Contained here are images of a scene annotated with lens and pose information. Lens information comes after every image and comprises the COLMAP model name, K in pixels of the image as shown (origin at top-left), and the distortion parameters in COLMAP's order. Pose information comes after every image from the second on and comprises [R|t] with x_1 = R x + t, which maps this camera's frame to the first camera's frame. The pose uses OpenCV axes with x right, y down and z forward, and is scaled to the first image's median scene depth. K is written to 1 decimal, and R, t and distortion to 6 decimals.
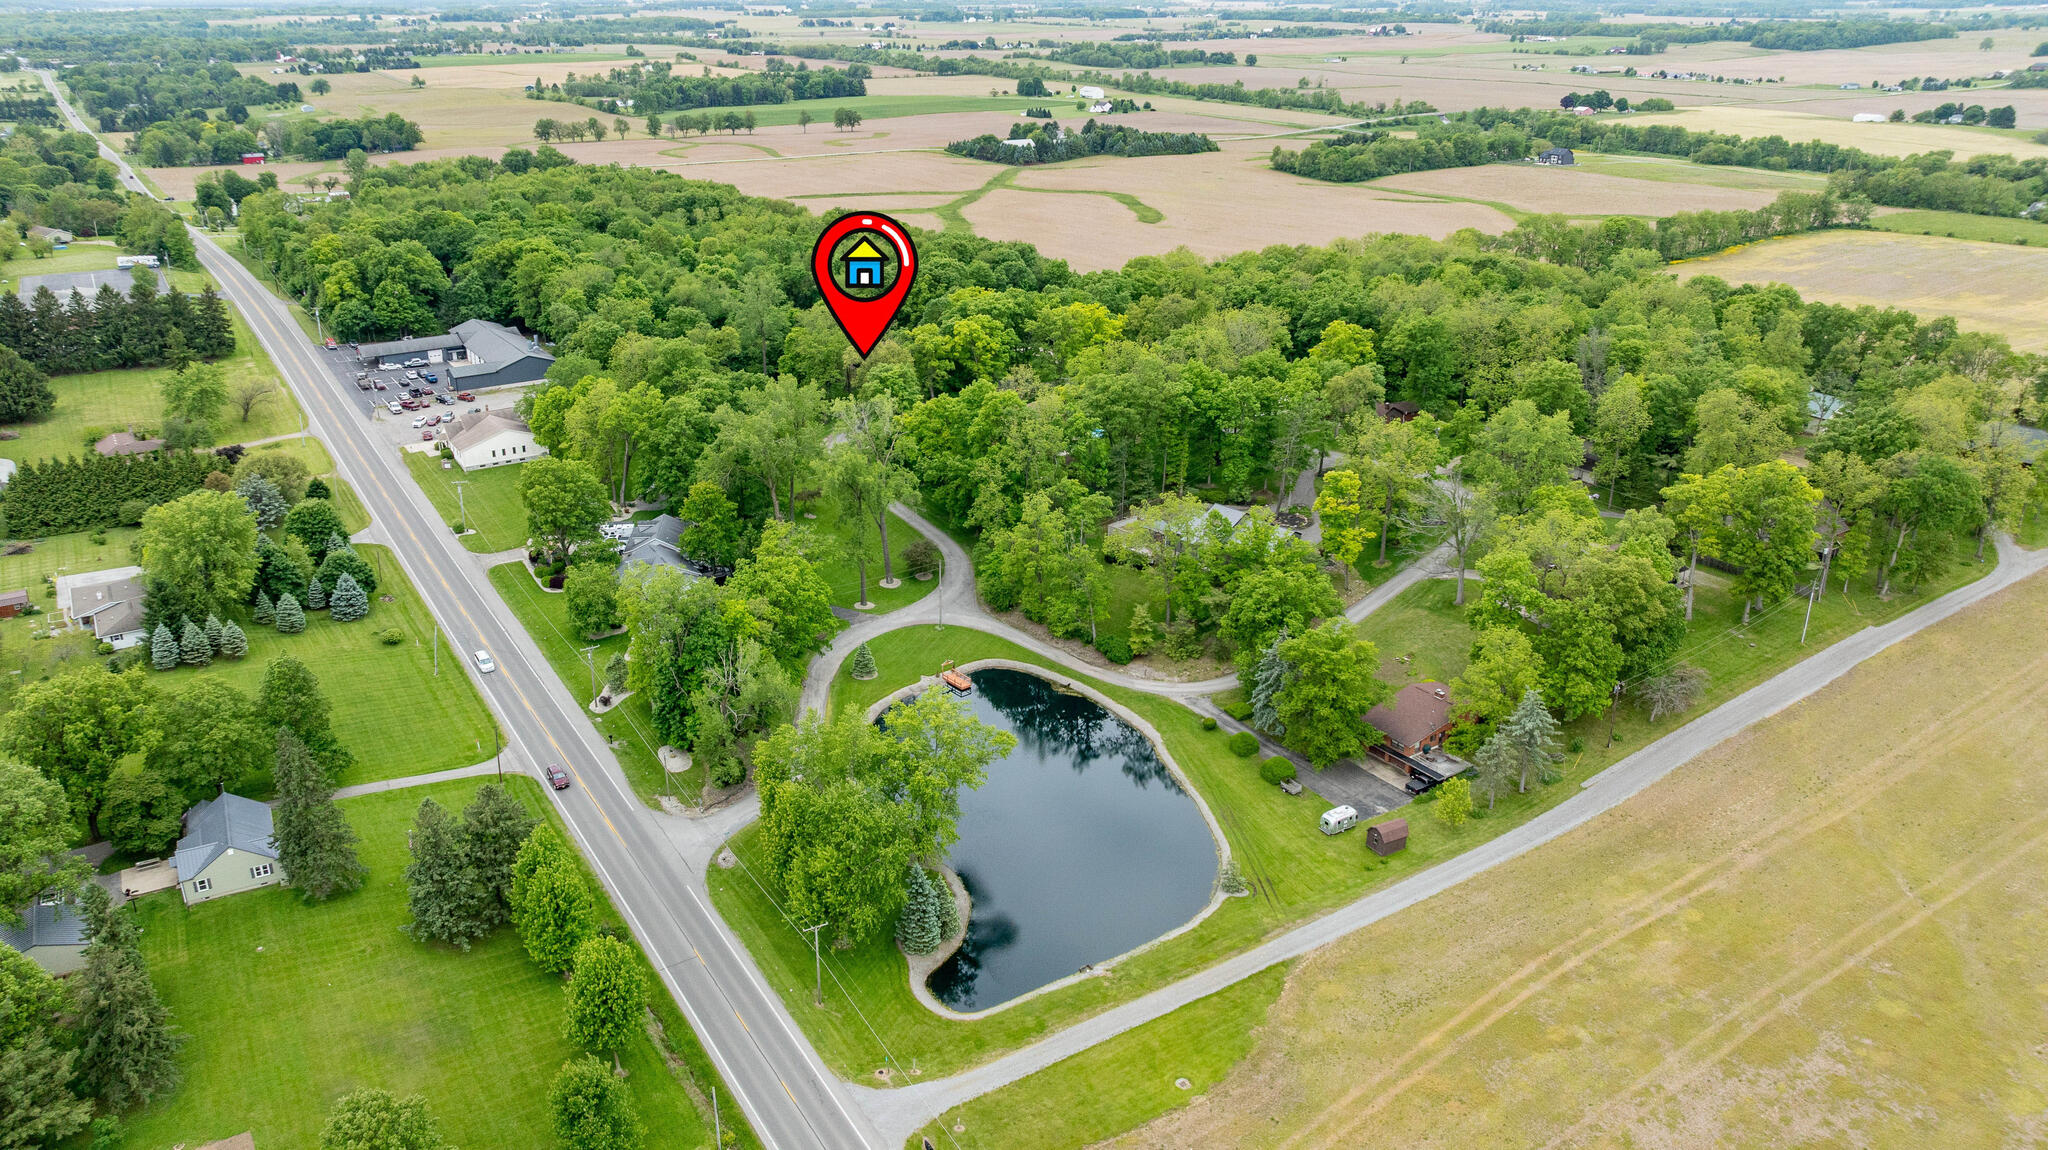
lens RADIAL K [[1427.2, 0, 1019.8], [0, 1427.2, 577.3], [0, 0, 1]] dist [-0.004888, -0.013867]
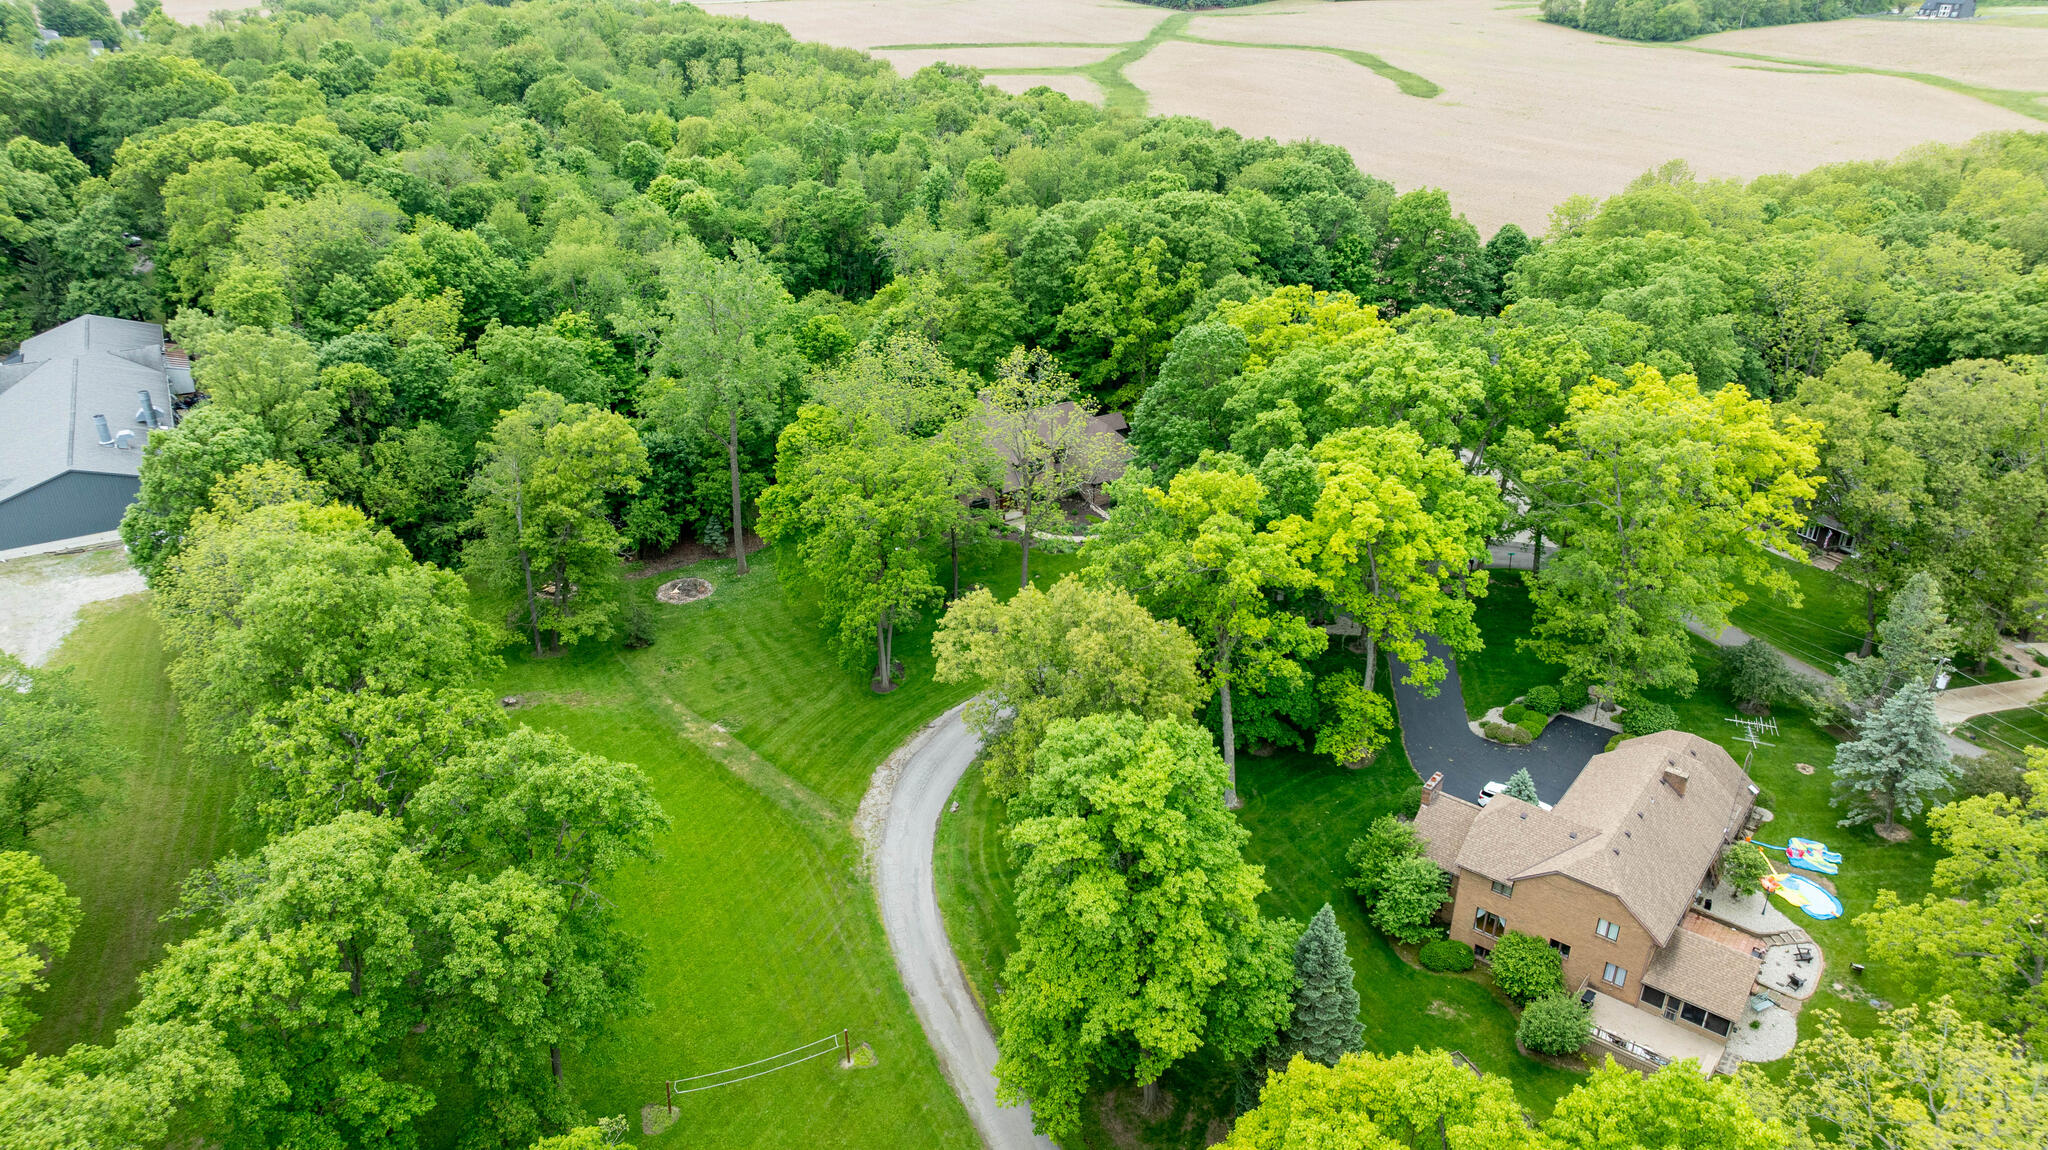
lens RADIAL K [[1427.2, 0, 1027.6], [0, 1427.2, 571.9], [0, 0, 1]] dist [-0.004888, -0.013867]
pose [[0.997499, 0.038789, -0.059093, -0.051529], [-0.033539, 0.995610, 0.087385, -0.107158], [0.062223, -0.085184, 0.994420, 0.415914]]
